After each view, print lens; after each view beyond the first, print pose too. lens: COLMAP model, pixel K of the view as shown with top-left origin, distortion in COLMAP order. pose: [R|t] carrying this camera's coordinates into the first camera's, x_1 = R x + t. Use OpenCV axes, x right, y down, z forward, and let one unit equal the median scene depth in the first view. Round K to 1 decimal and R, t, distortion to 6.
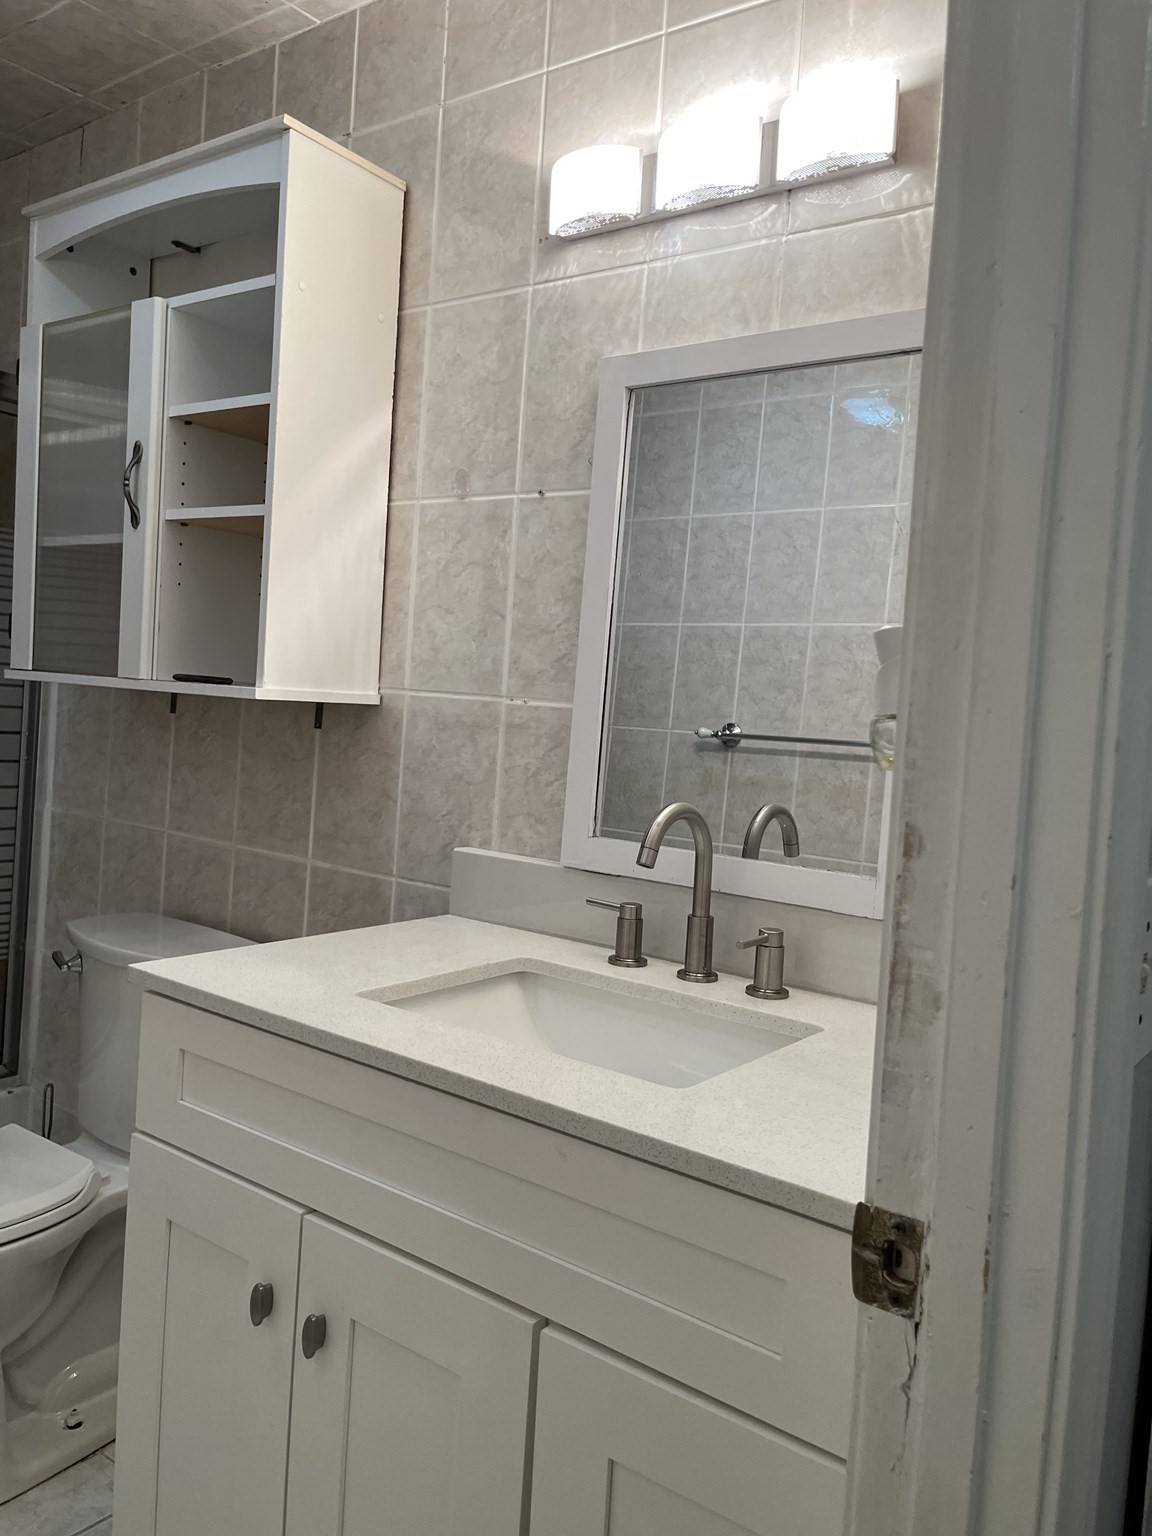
lens RADIAL K [[1164.2, 0, 578.2], [0, 1164.2, 772.5], [0, 0, 1]] dist [0.052261, -0.080865]
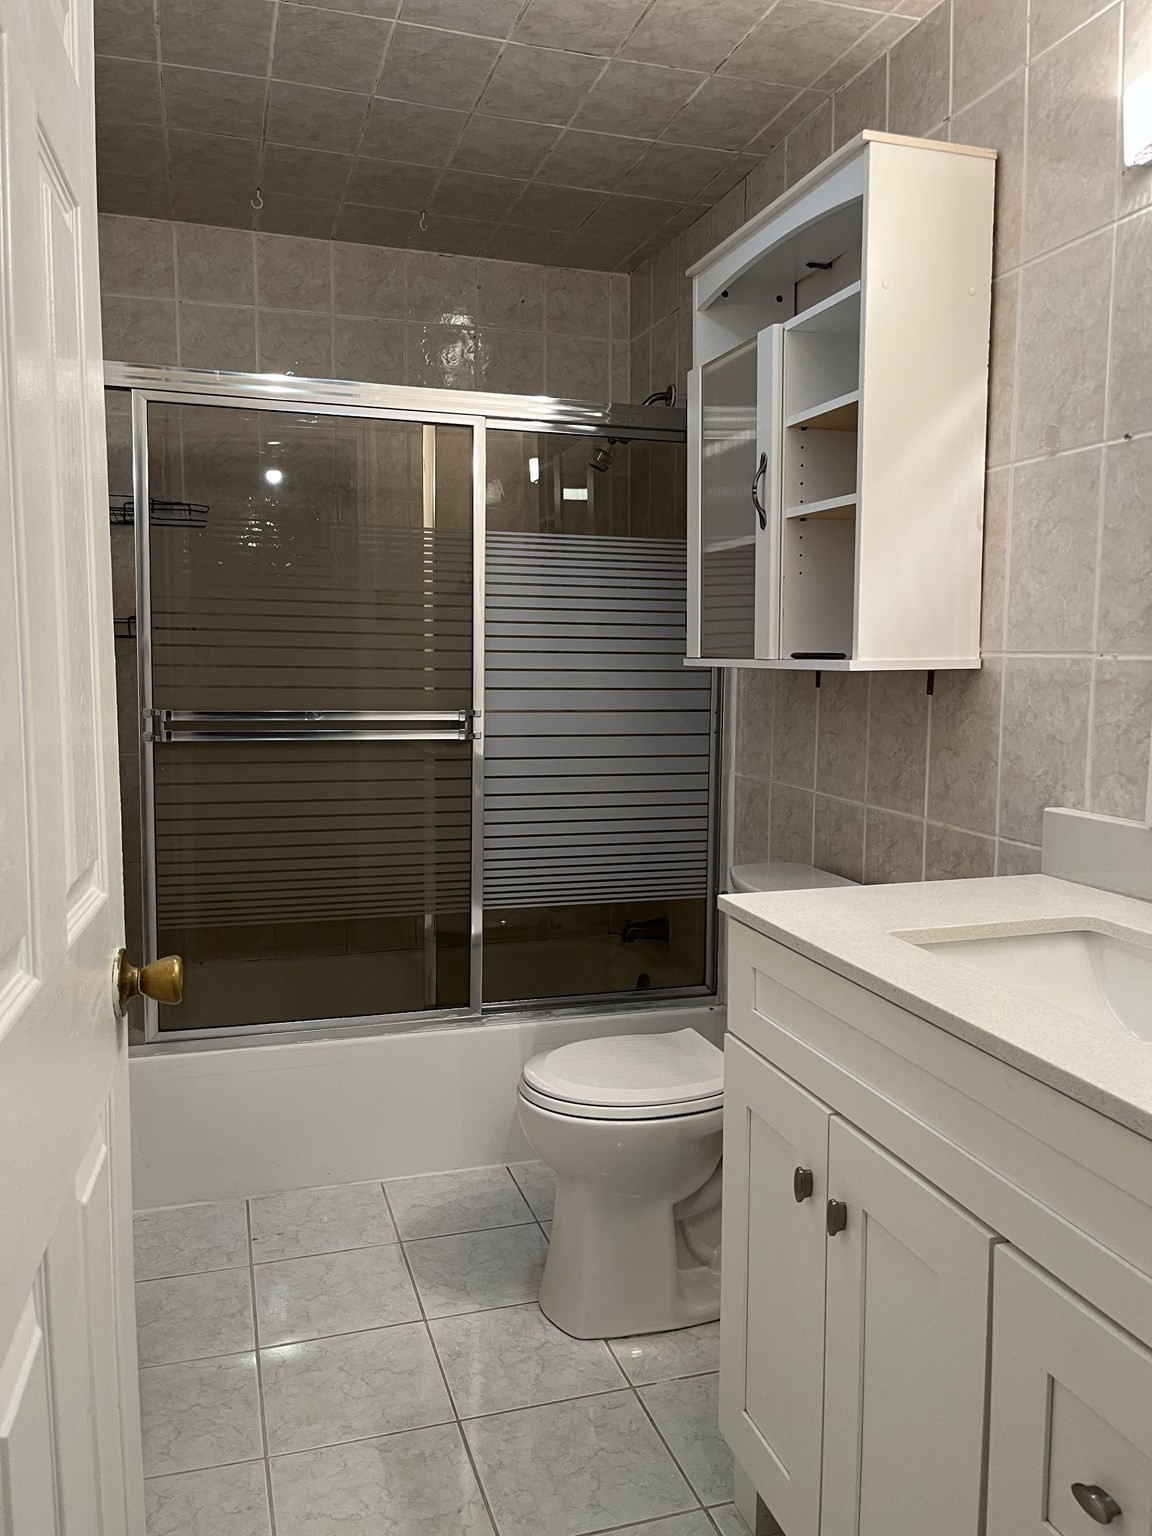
lens RADIAL K [[1164.2, 0, 584.4], [0, 1164.2, 781.8], [0, 0, 1]] dist [0.052261, -0.080865]
pose [[0.802738, -0.000896, -0.596331, 0.170842], [0.019468, 0.999505, 0.024706, 0.009704], [0.596014, -0.031442, 0.802358, -0.041207]]
